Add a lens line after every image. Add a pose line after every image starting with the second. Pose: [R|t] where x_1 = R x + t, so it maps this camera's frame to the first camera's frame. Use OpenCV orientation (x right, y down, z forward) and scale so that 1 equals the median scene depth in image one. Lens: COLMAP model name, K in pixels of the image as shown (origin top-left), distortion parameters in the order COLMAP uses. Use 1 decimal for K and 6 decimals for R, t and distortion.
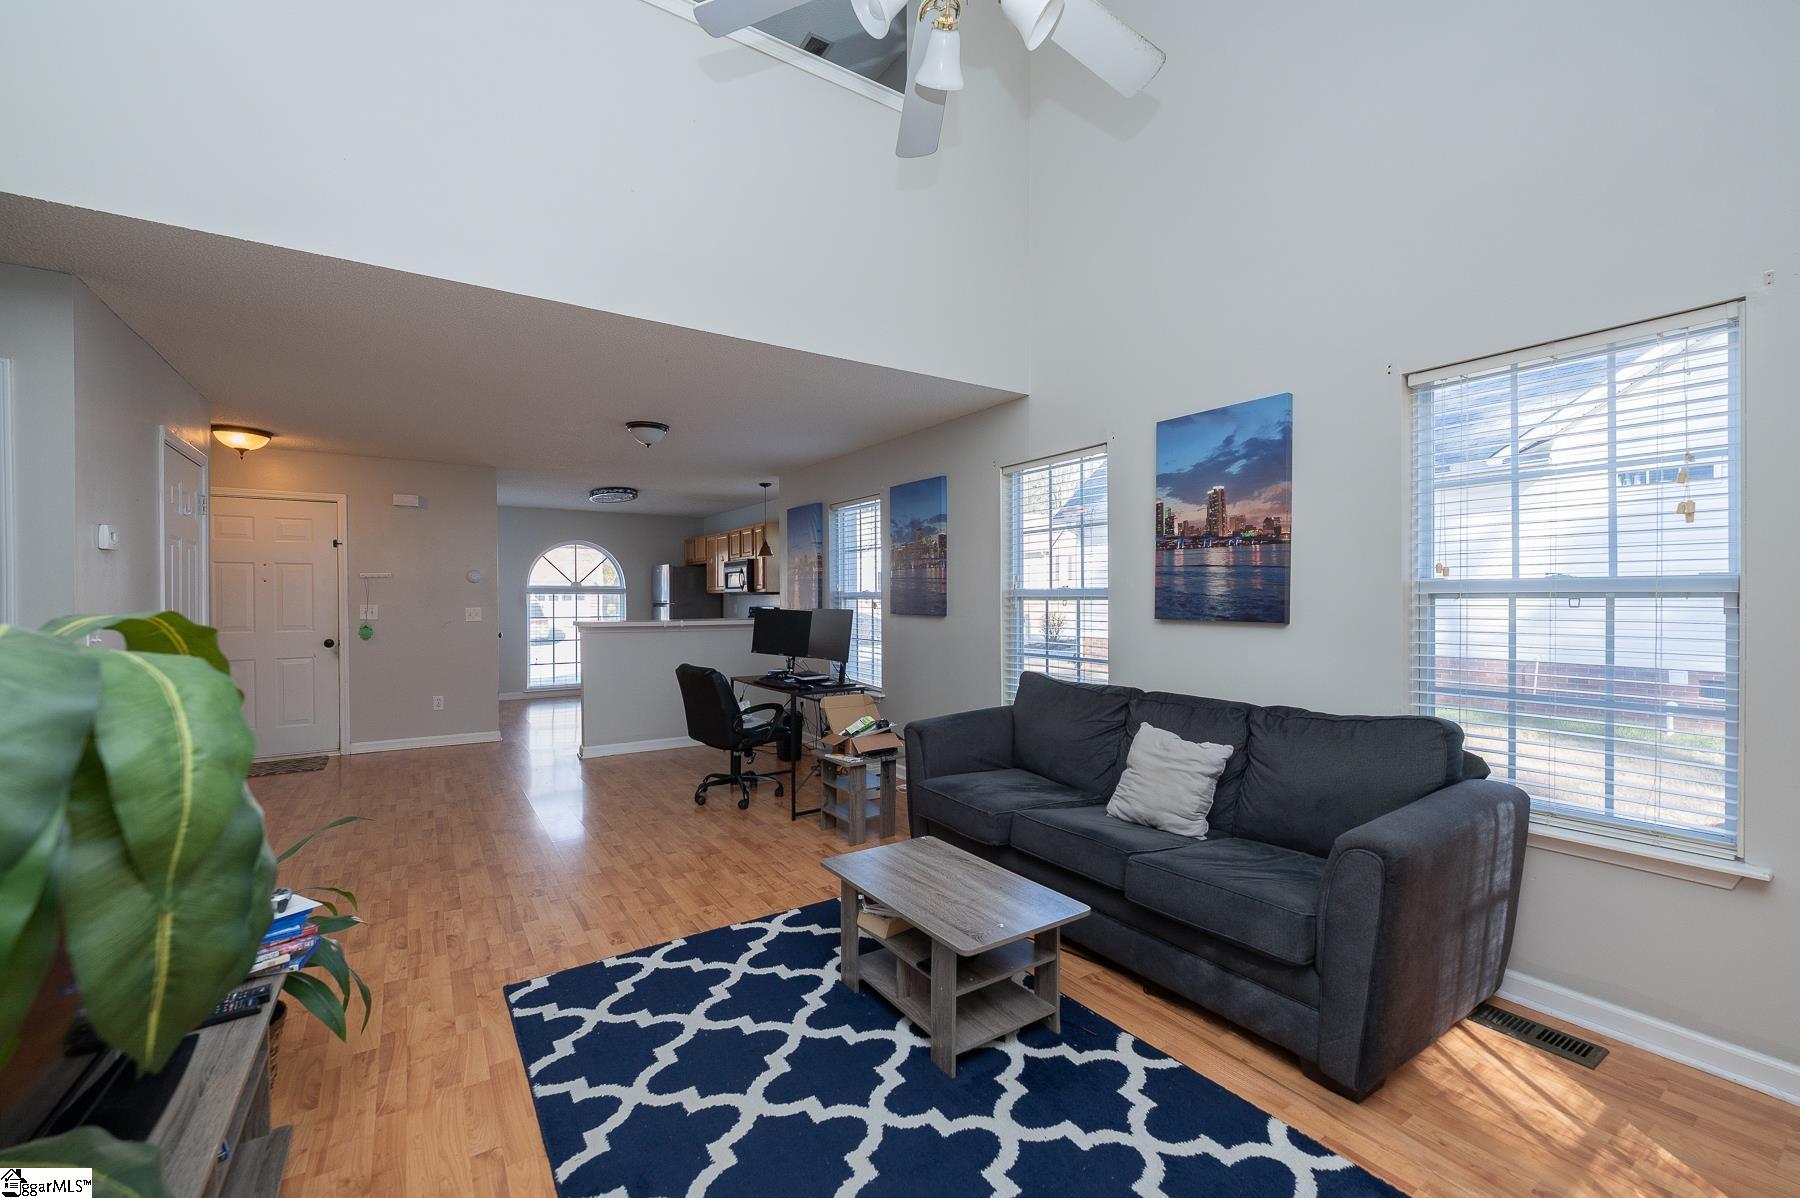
lens RADIAL K [[721.4, 0, 903.7], [0, 721.4, 607.2], [0, 0, 1]] dist [-0.002558, -0.000287]
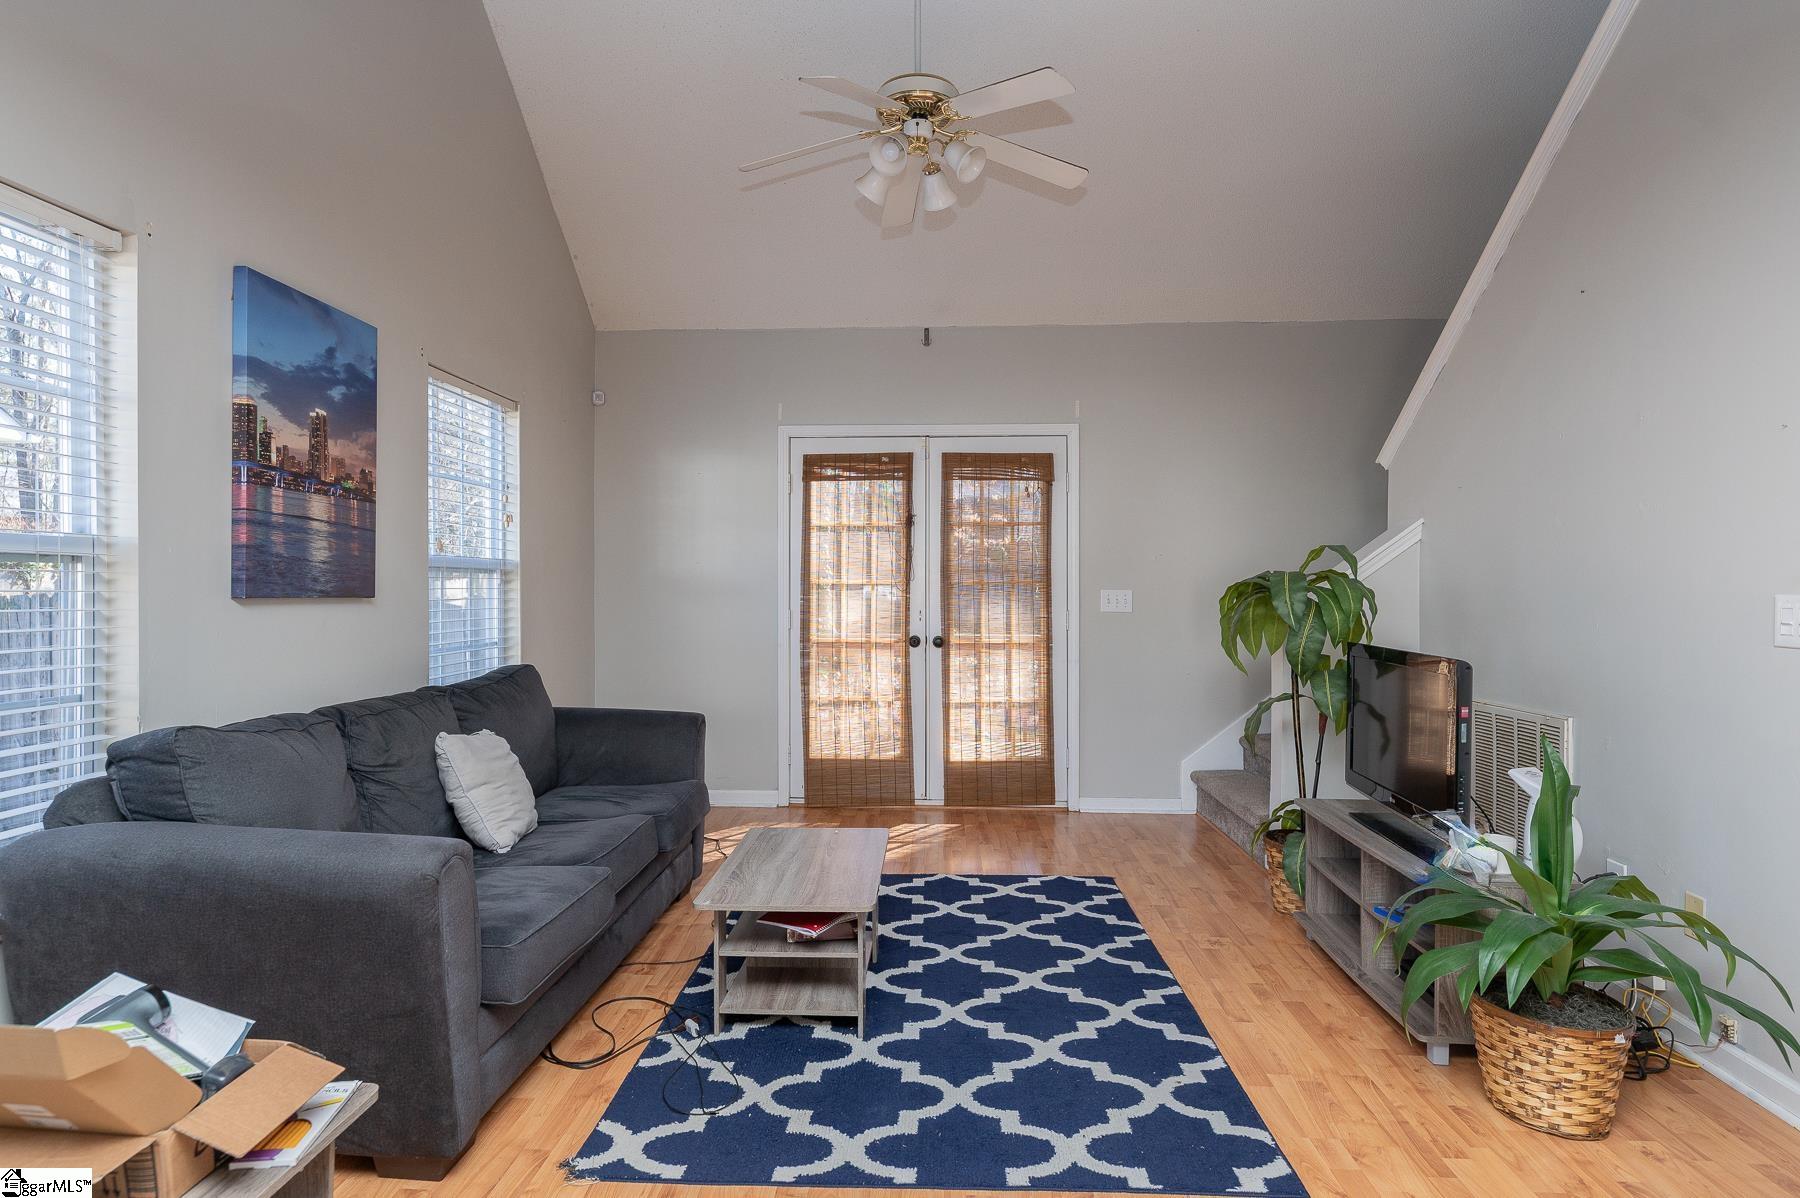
lens RADIAL K [[936.6, 0, 876.8], [0, 936.6, 596.2], [0, 0, 1]] dist [0.004223, -0.000038]
pose [[-0.783652, -0.002782, 0.621194, -0.559501], [0.009181, 0.999829, 0.016059, 0.007449], [-0.621133, 0.018288, -0.783492, 1.349981]]
